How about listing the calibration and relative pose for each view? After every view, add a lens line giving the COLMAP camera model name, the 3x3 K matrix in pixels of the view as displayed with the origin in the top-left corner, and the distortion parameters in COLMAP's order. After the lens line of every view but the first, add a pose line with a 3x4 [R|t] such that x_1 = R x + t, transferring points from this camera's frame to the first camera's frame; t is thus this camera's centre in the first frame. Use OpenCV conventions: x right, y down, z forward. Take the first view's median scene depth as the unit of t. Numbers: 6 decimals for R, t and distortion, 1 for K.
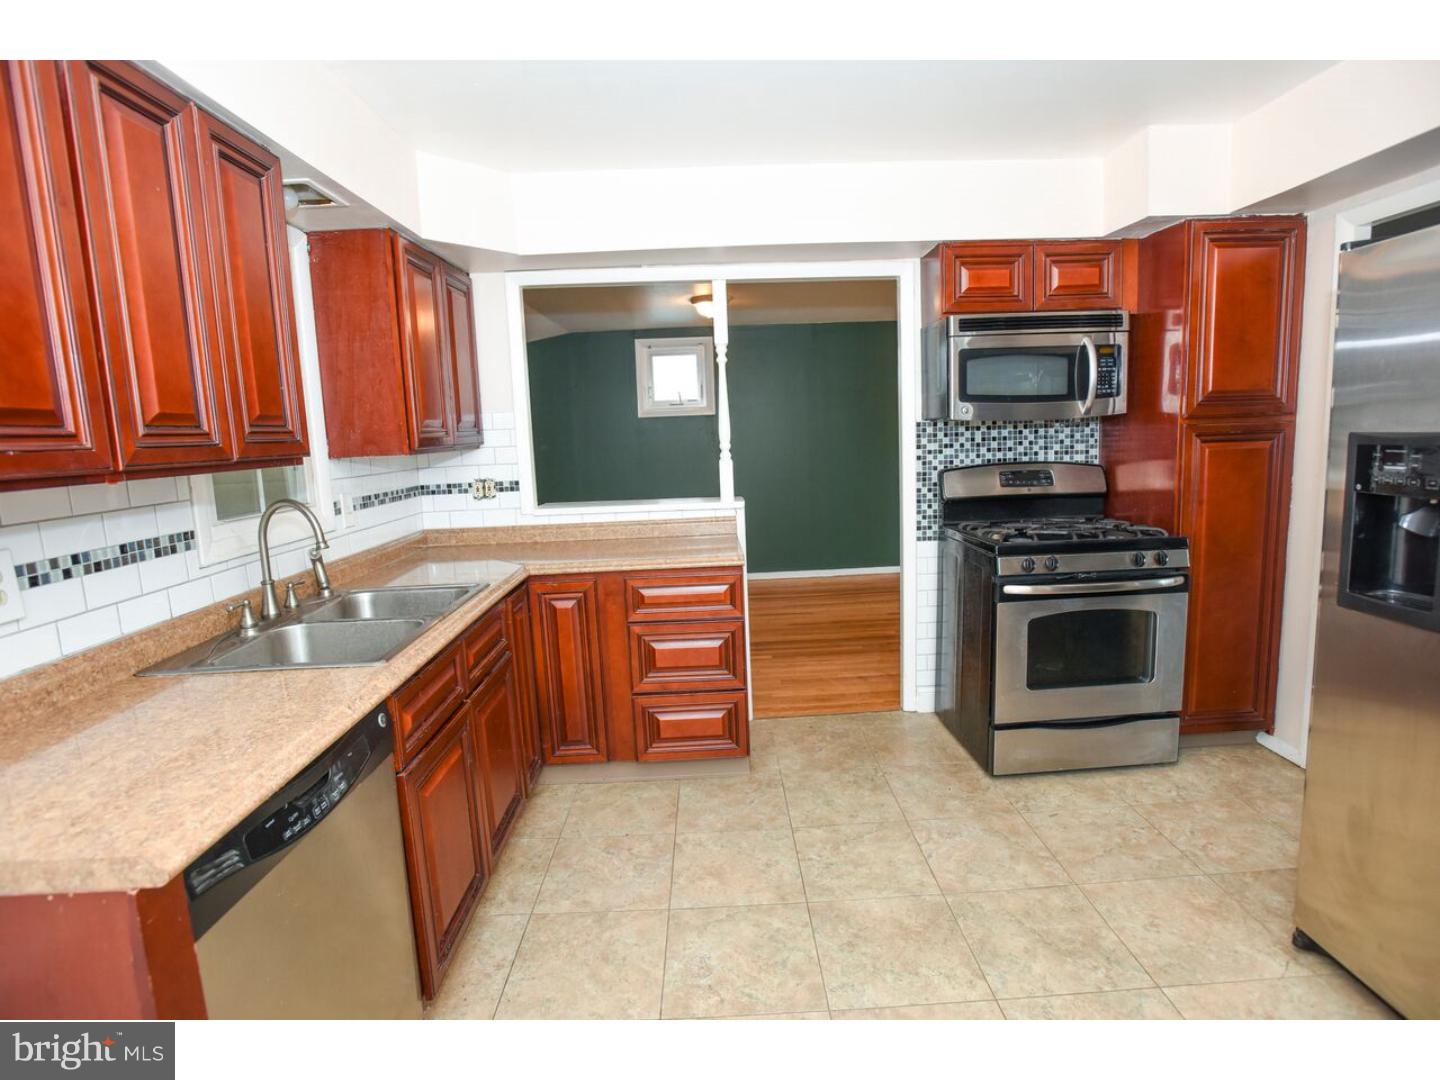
lens RADIAL K [[732.4, 0, 717.1], [0, 732.4, 538.7], [0, 0, 1]] dist [-0.025509, 0.002185]
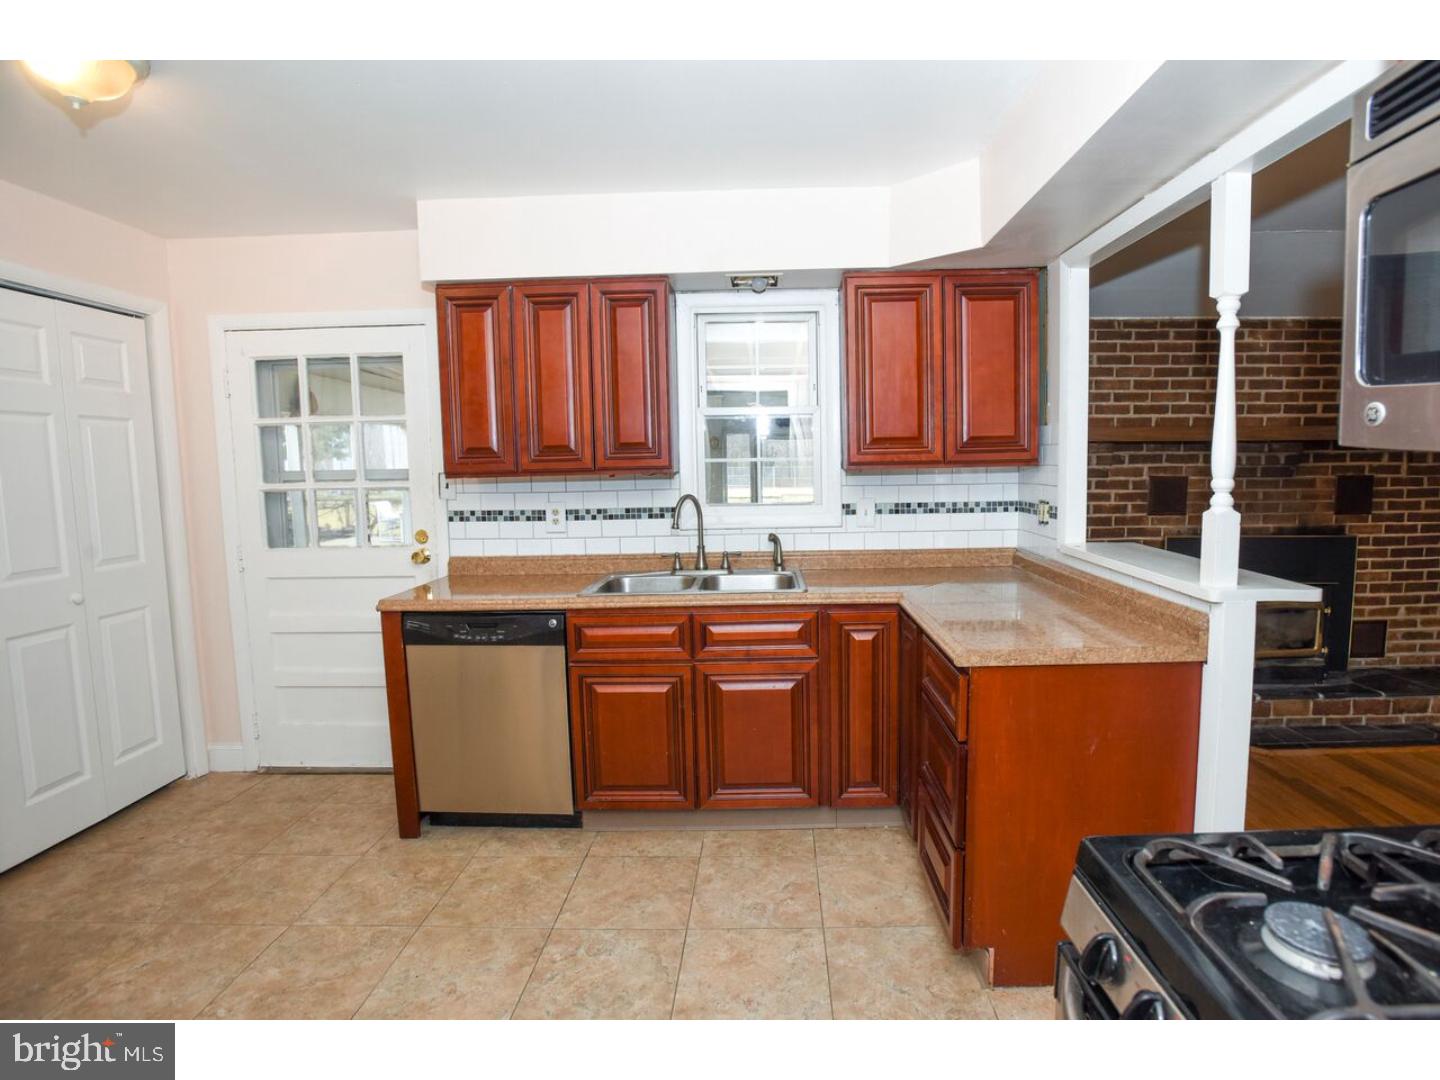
lens RADIAL K [[732.4, 0, 751.1], [0, 732.4, 538.9], [0, 0, 1]] dist [-0.025509, 0.002185]
pose [[-0.031749, 0.144739, -0.988960, 1.039946], [-0.128593, 0.980644, 0.147650, -0.225659], [0.991189, 0.131861, -0.012522, 1.252147]]
